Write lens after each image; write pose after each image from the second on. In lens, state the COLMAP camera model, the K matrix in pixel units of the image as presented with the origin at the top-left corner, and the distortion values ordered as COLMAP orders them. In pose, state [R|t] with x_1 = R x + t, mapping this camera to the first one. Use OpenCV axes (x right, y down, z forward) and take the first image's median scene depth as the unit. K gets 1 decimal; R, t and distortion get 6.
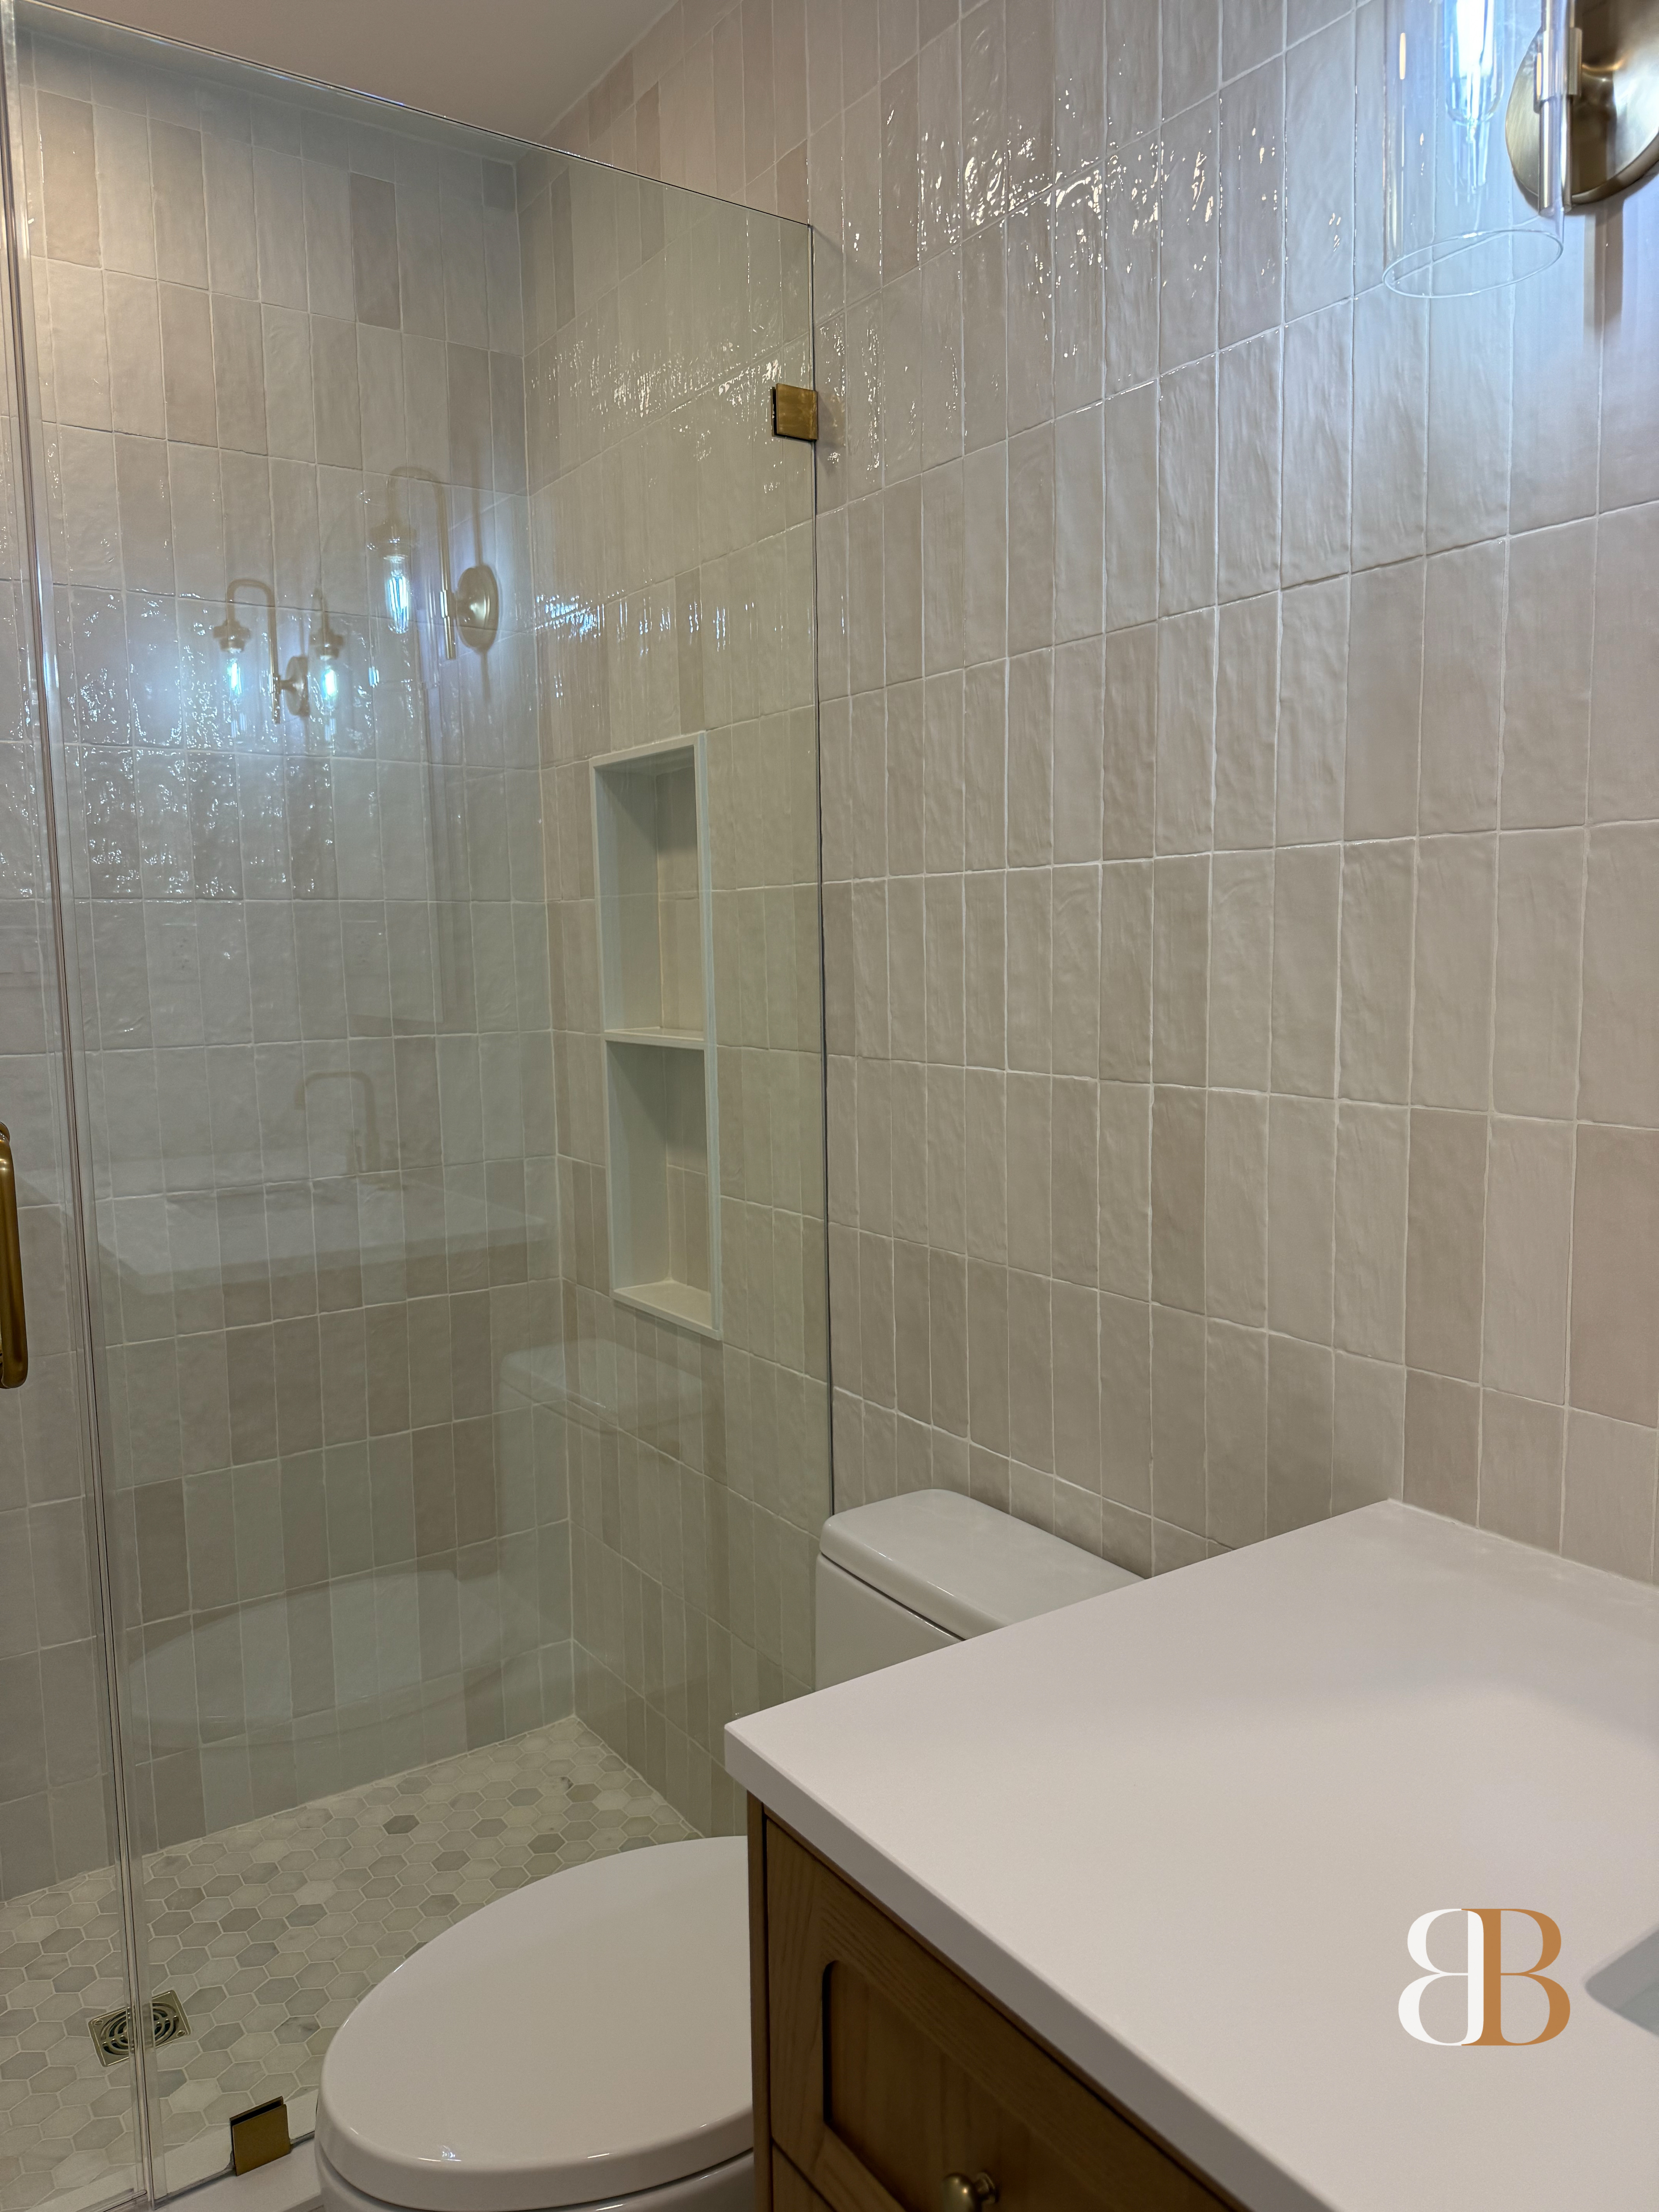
lens RADIAL K [[1561.3, 0, 836.4], [0, 1561.3, 1119.9], [0, 0, 1]] dist [0.043043, -0.061369]
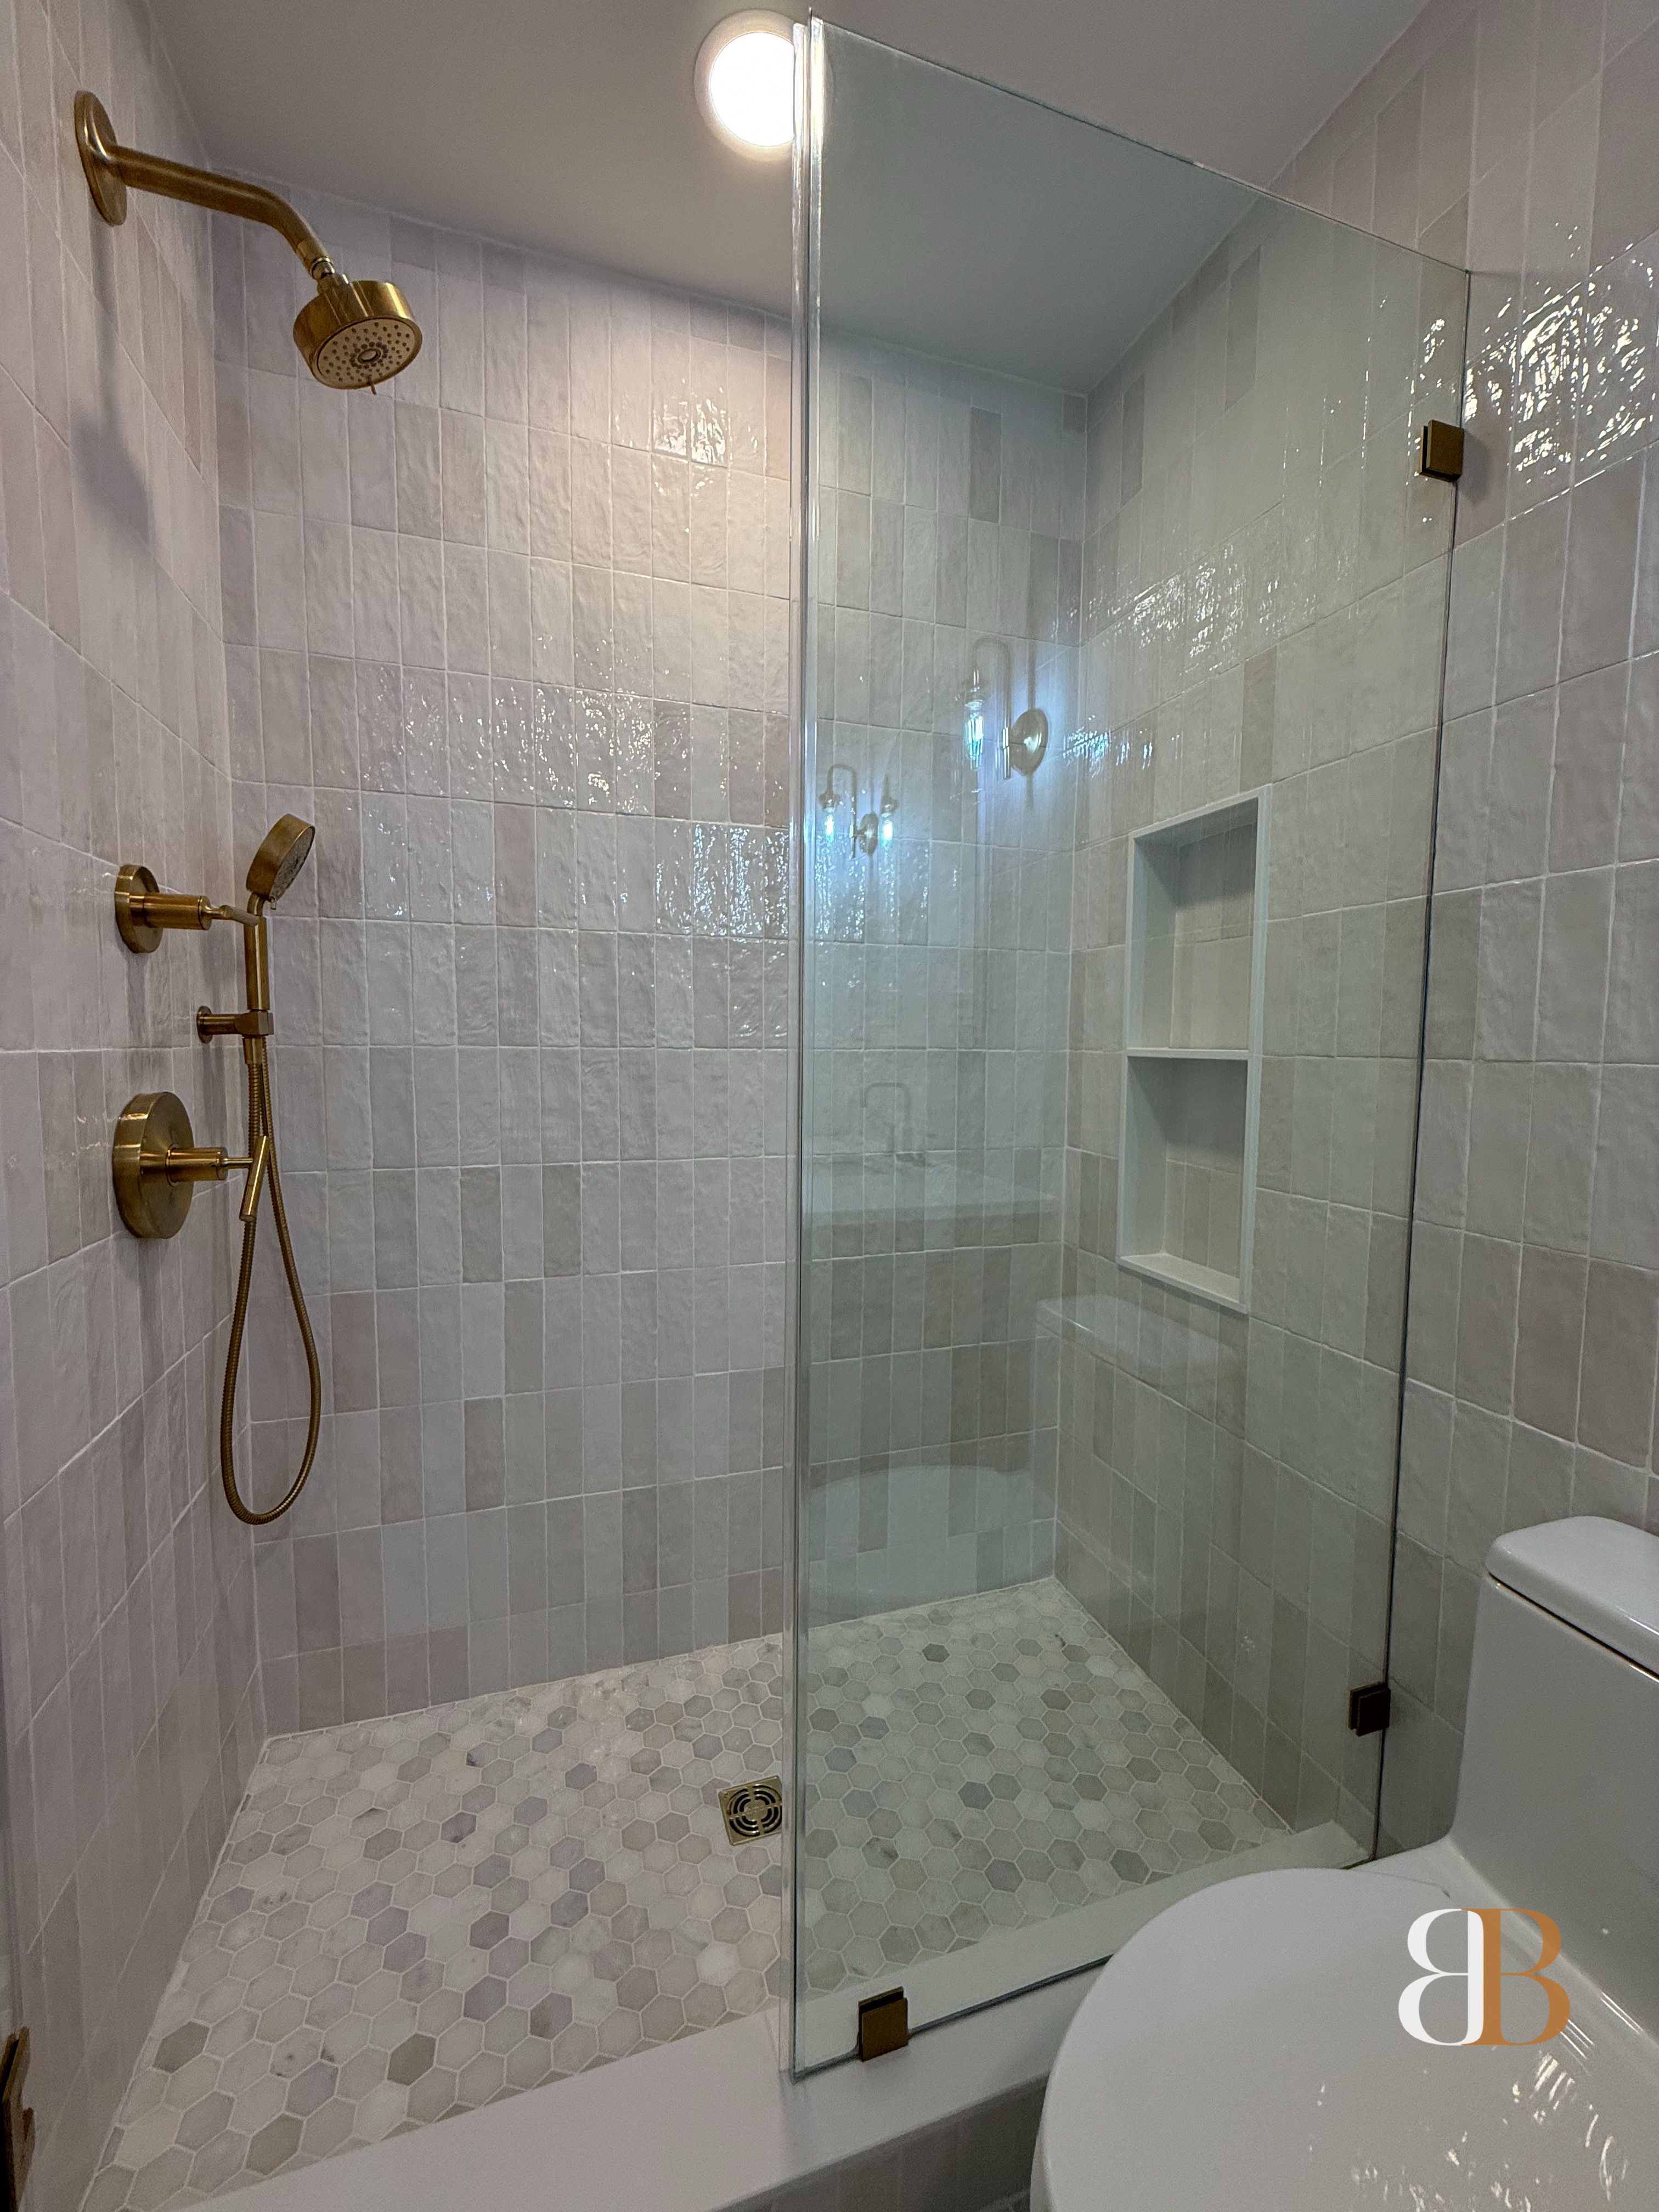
lens RADIAL K [[882.8, 0, 826.4], [0, 882.8, 1105.3], [0, 0, 1]] dist [0.000604, -0.000365]
pose [[0.957374, 0.046149, -0.285142, -0.237943], [-0.057392, 0.997864, -0.031196, 0.032408], [0.283094, 0.046231, 0.957977, 0.343444]]
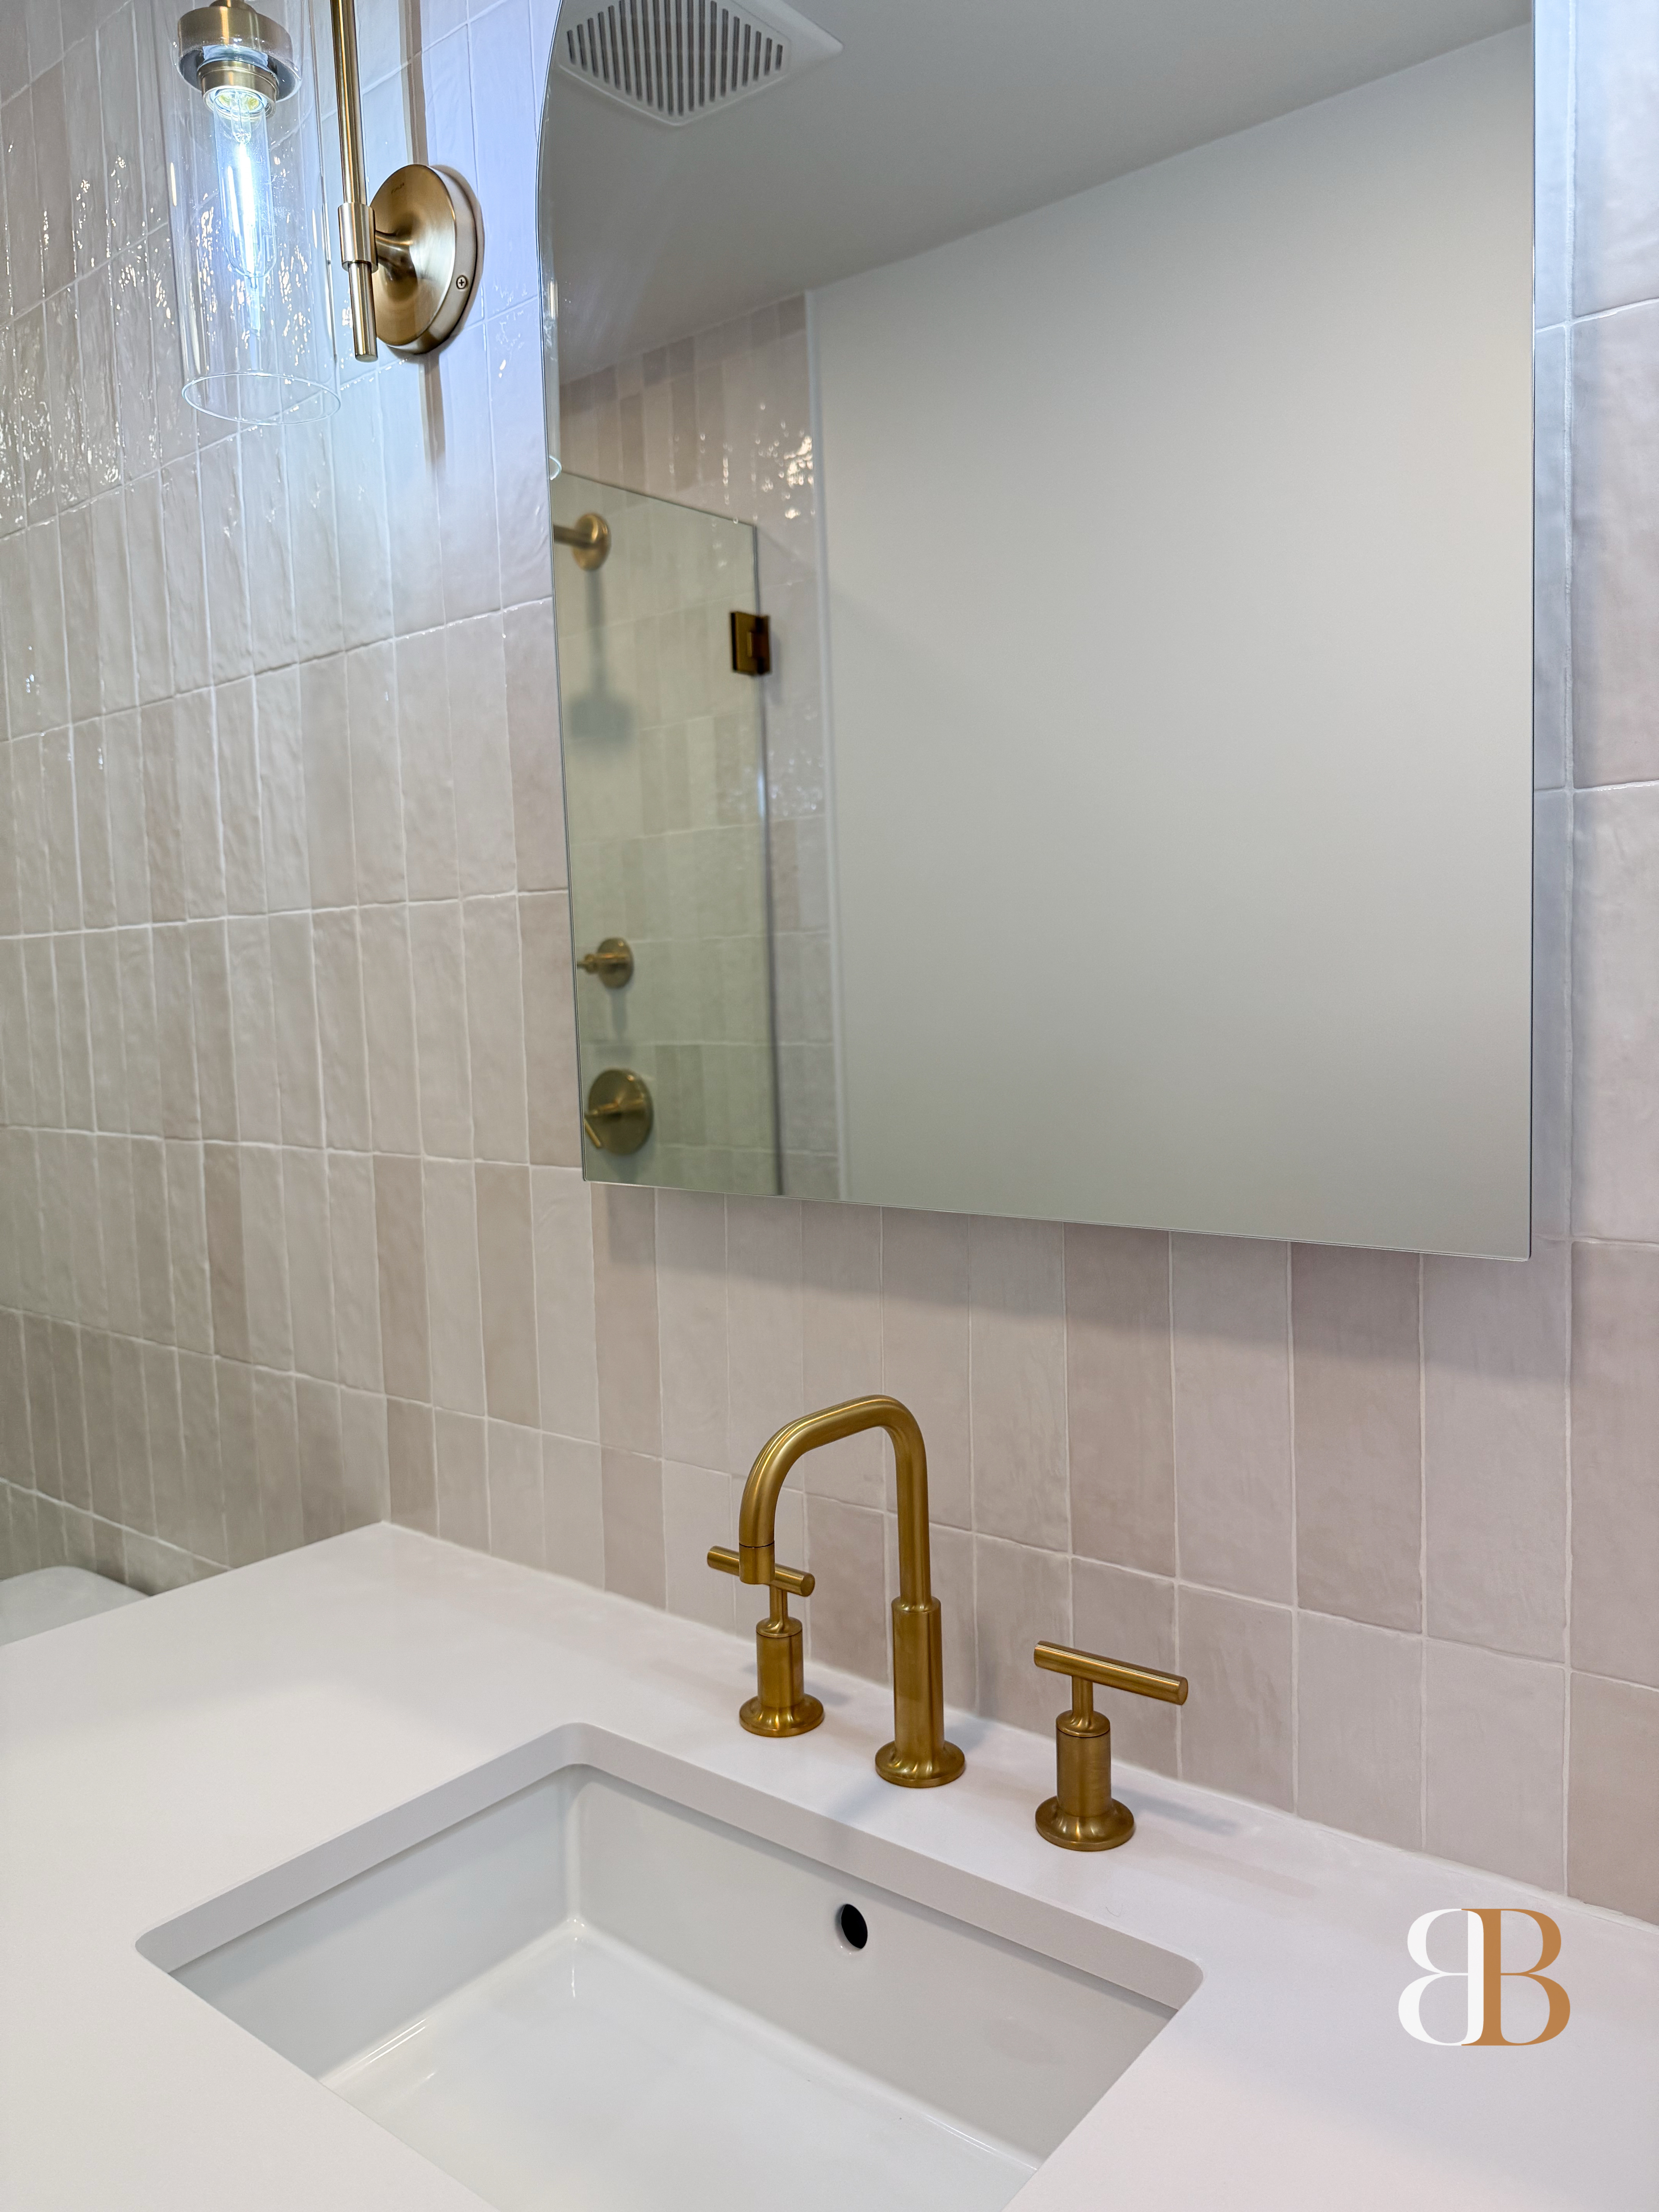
lens RADIAL K [[1561.3, 0, 857.5], [0, 1561.3, 1110.3], [0, 0, 1]] dist [0.043043, -0.061369]
pose [[0.956238, -0.033203, 0.290701, 0.261875], [0.045747, 0.998287, -0.036459, 0.011786], [-0.288992, 0.048162, 0.956119, -0.092184]]
